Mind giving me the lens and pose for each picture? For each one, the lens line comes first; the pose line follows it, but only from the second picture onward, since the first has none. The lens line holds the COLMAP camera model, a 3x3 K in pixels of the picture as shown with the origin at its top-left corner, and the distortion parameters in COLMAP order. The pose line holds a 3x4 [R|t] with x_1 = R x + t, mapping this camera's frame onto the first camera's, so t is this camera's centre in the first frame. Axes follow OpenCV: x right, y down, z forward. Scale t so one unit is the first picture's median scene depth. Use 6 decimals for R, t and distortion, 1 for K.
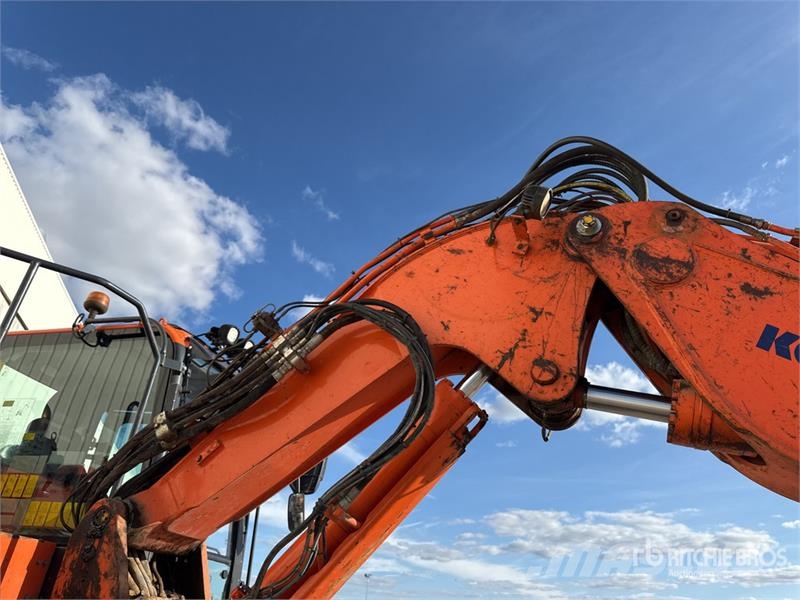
lens RADIAL K [[540.1, 0, 412.4], [0, 540.1, 295.5], [0, 0, 1]] dist [0.035035, -0.045993]
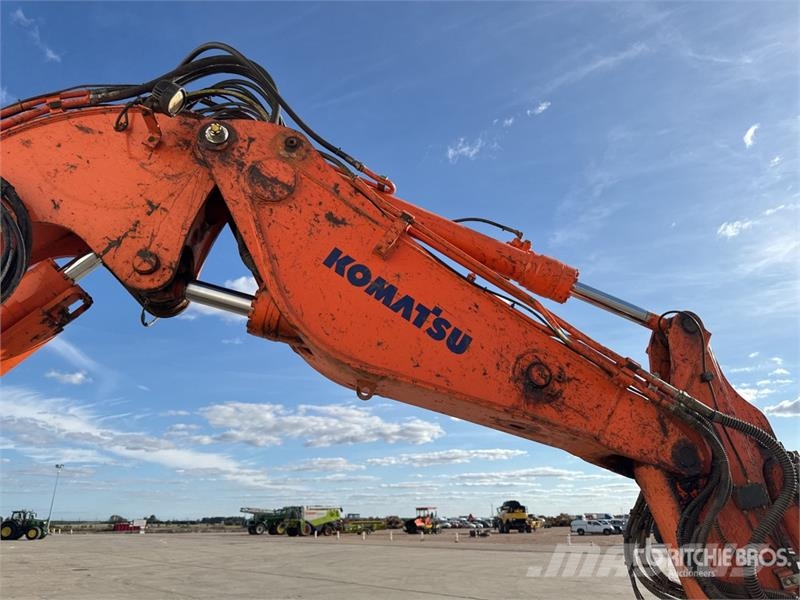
lens RADIAL K [[540.1, 0, 393.4], [0, 540.1, 290.0], [0, 0, 1]] dist [0.035035, -0.045993]
pose [[0.898702, 0.109864, 0.424575, 0.118924], [-0.179906, 0.975262, 0.128448, -0.015933], [-0.399960, -0.191820, 0.896235, -0.082977]]
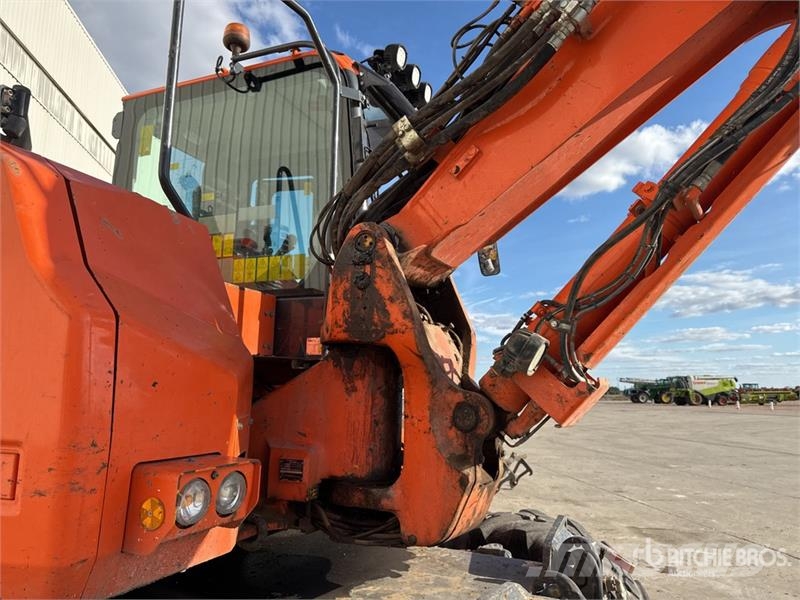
lens RADIAL K [[540.1, 0, 411.6], [0, 540.1, 283.2], [0, 0, 1]] dist [0.035035, -0.045993]
pose [[0.988261, -0.079830, -0.130259, -0.371426], [0.120560, 0.931203, 0.343985, 0.173752], [0.093837, -0.355651, 0.929896, 0.180571]]
